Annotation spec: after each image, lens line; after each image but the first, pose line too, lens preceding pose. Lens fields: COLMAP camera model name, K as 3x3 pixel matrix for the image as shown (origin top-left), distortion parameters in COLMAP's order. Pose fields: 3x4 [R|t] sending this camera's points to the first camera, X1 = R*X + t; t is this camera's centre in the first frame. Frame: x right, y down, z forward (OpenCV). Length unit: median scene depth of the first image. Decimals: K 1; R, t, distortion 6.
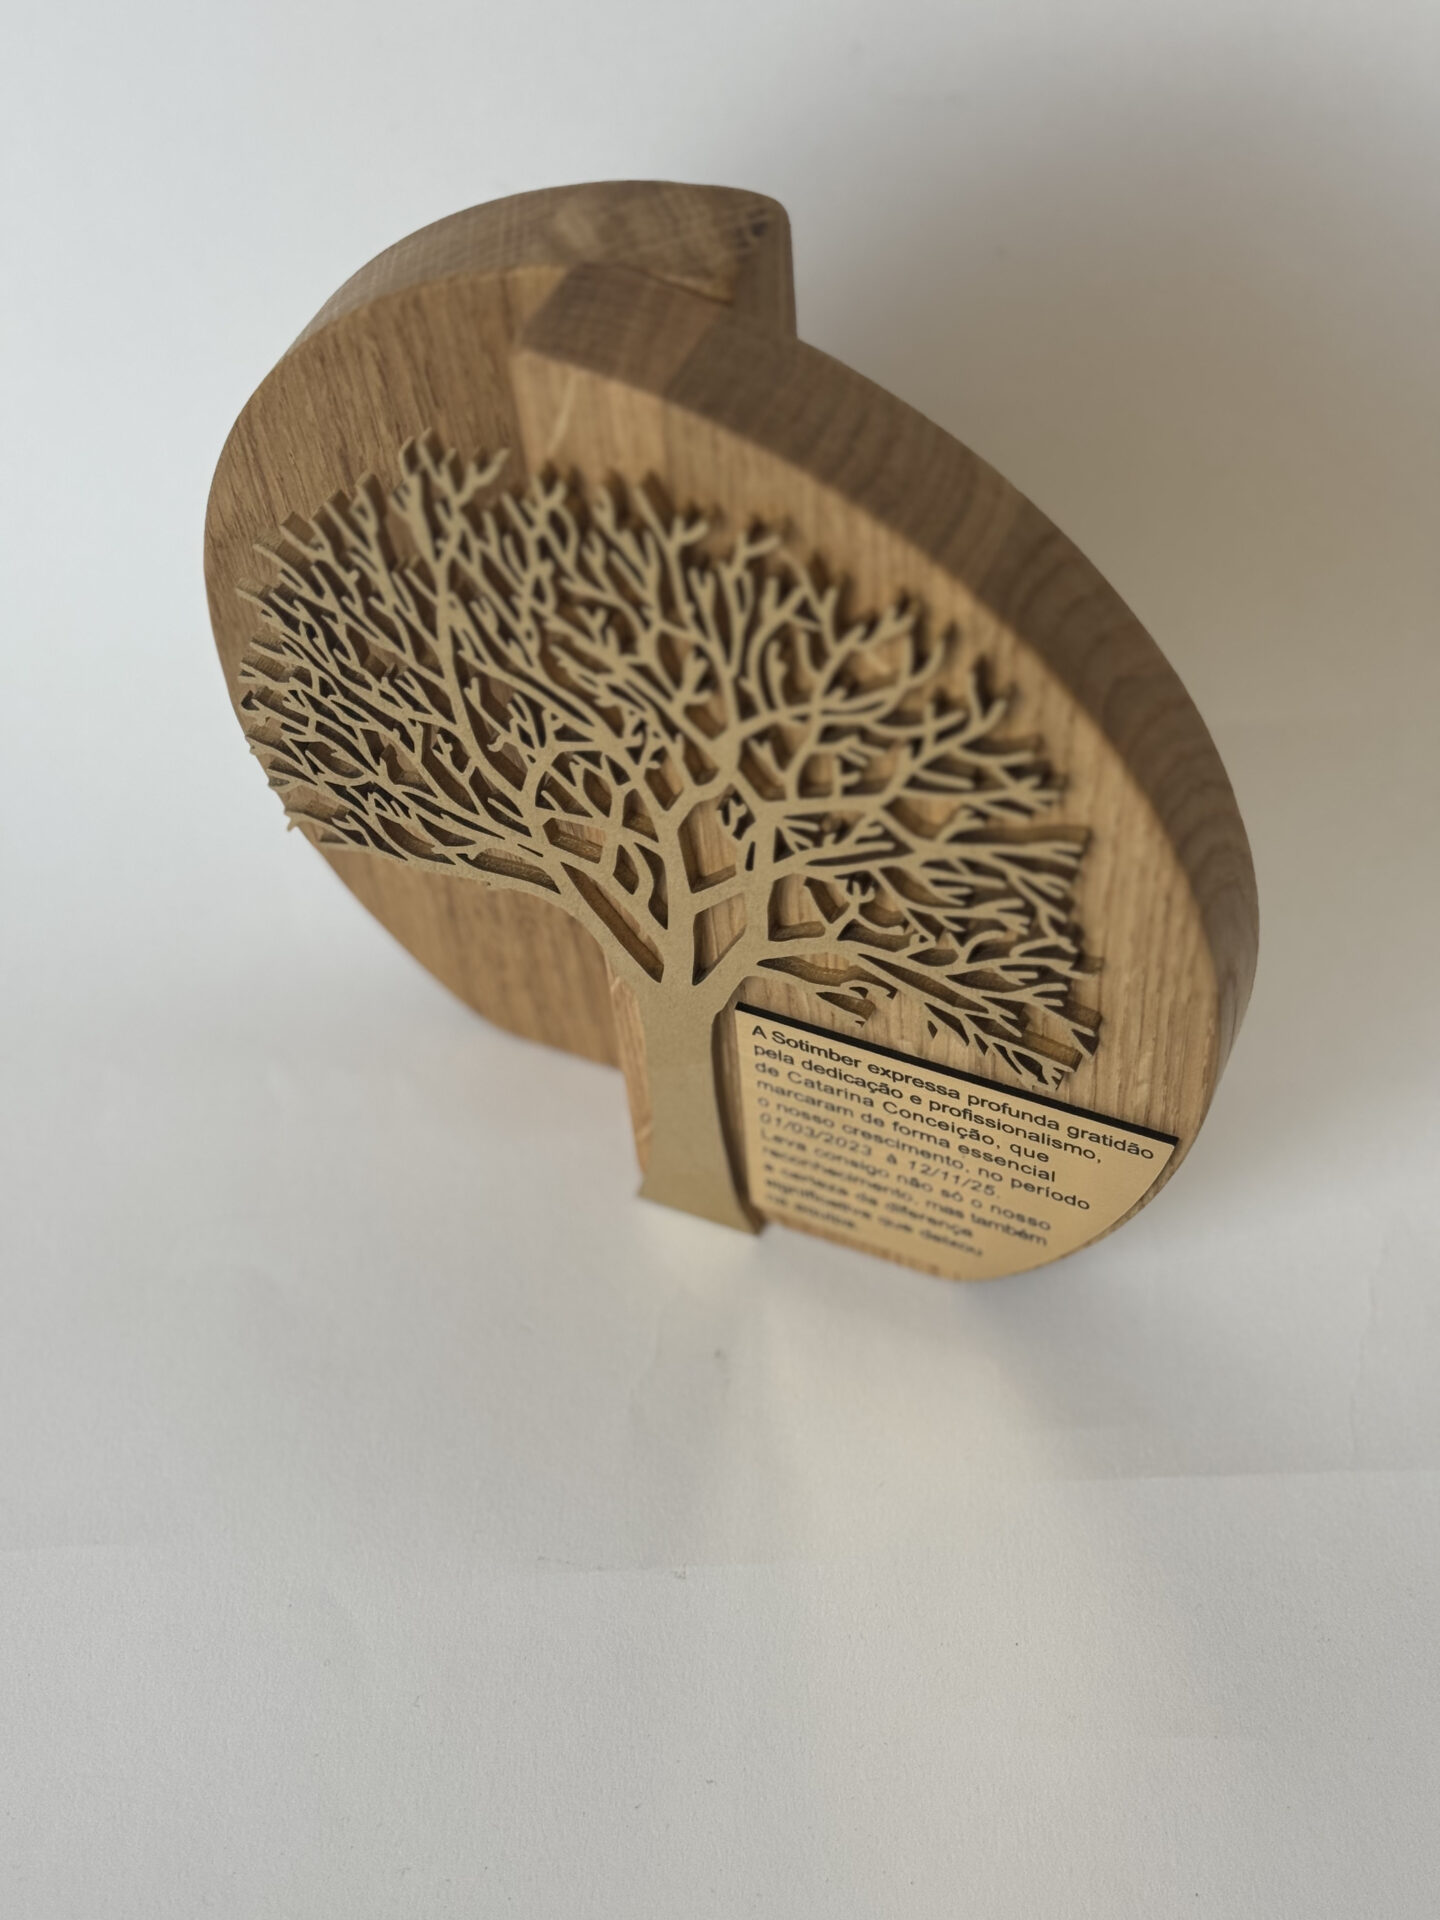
lens RADIAL K [[2737.9, 0, 740.0], [0, 2737.9, 1022.8], [0, 0, 1]] dist [0.102074, 0.000000]
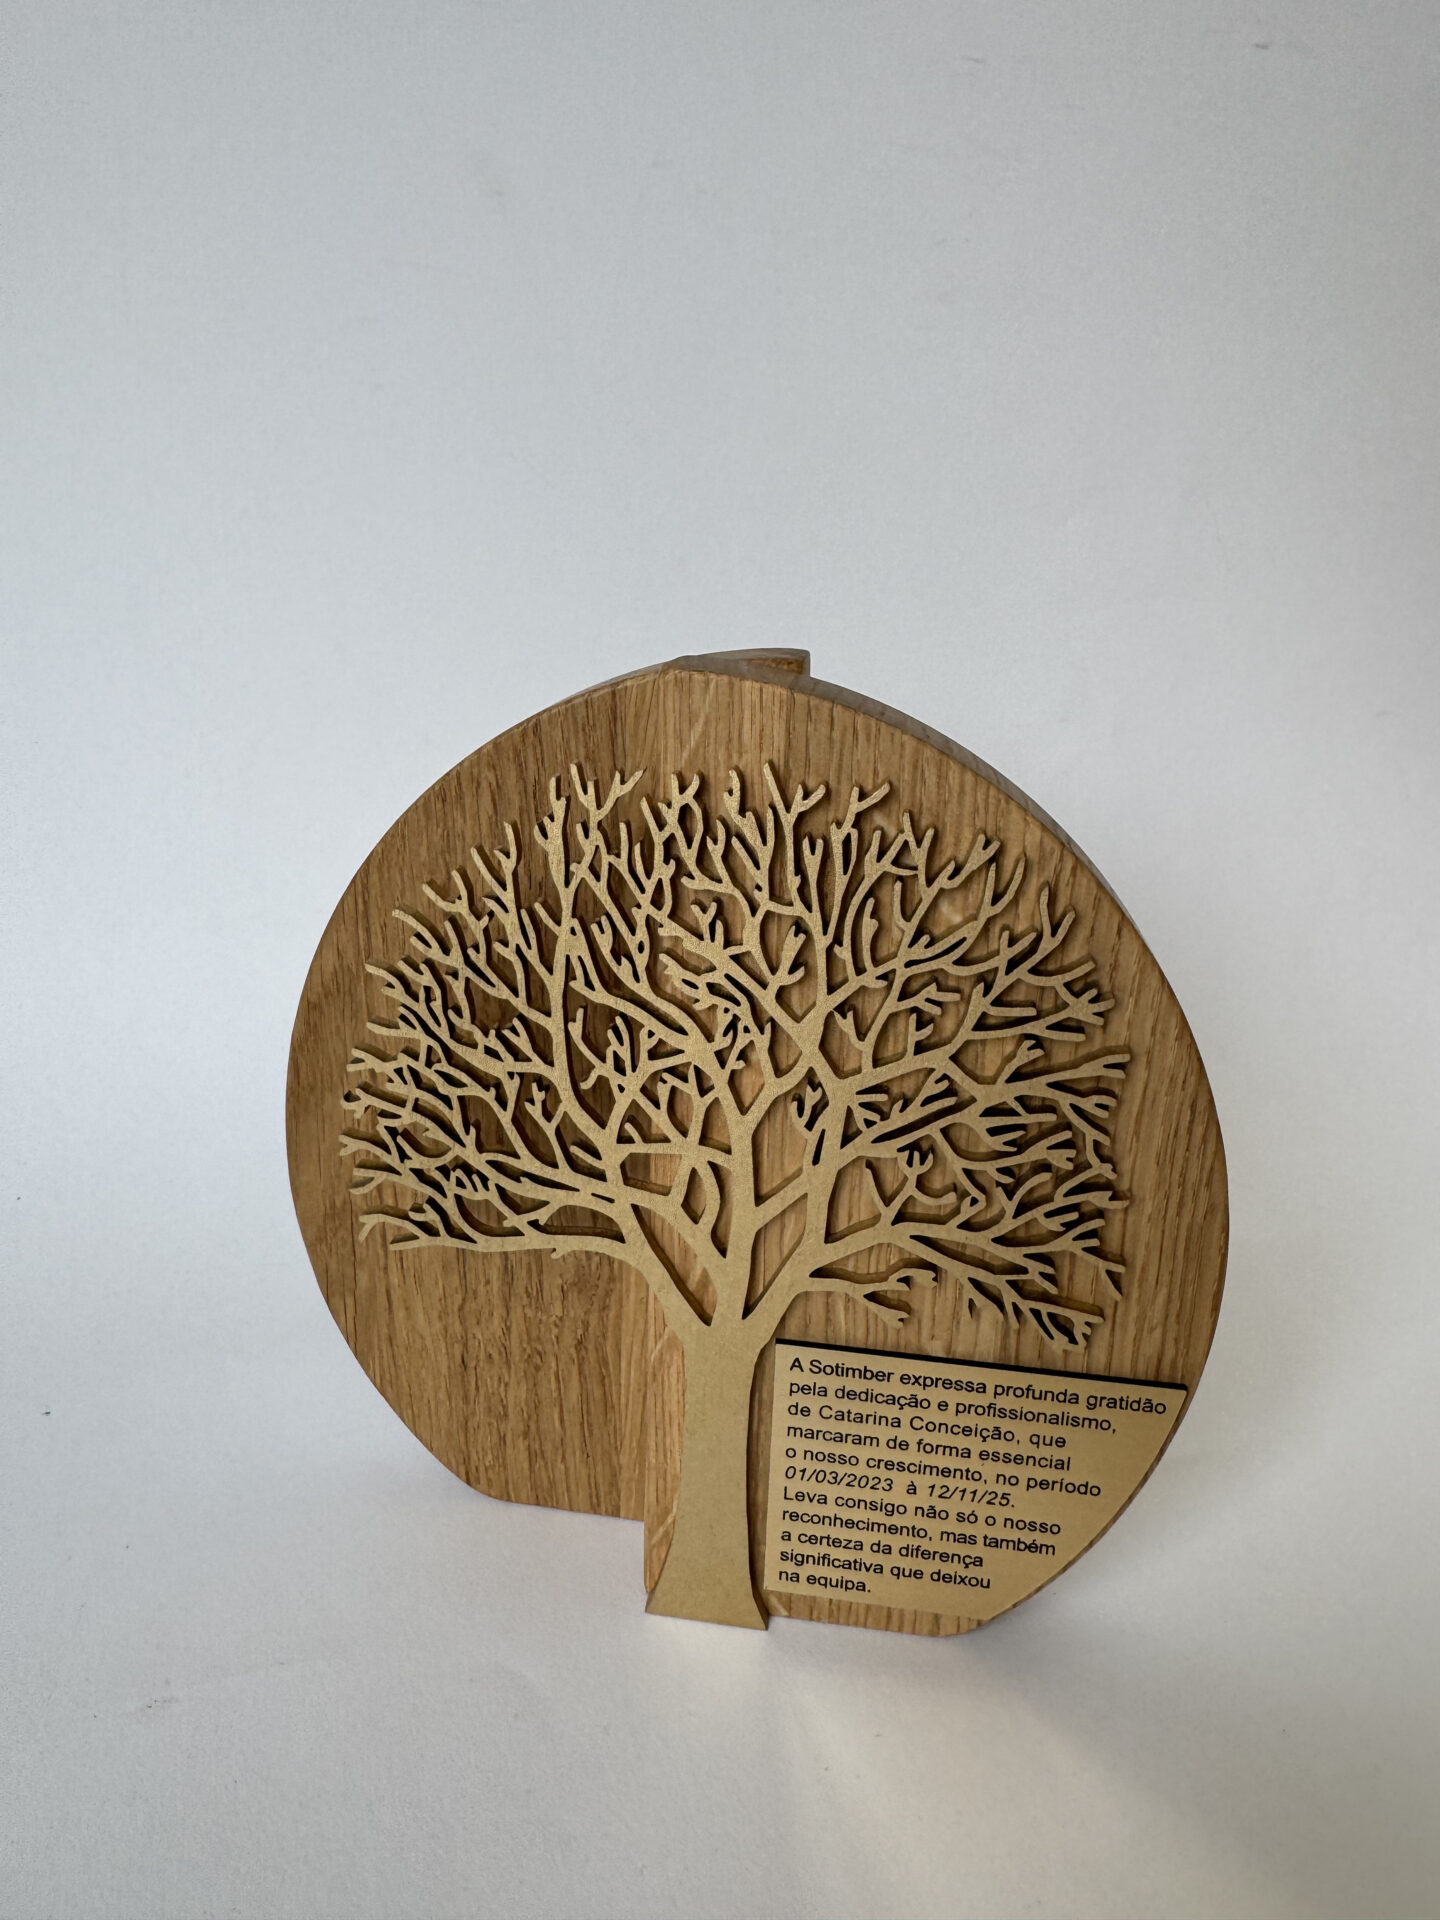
lens RADIAL K [[1385.5, 0, 737.5], [0, 1385.5, 880.4], [0, 0, 1]] dist [0.036737, -0.119188]
pose [[0.959109, 0.013256, 0.282726, -0.197242], [0.155963, 0.808816, -0.567003, 0.177058], [-0.236190, 0.587912, 0.773675, 0.471463]]
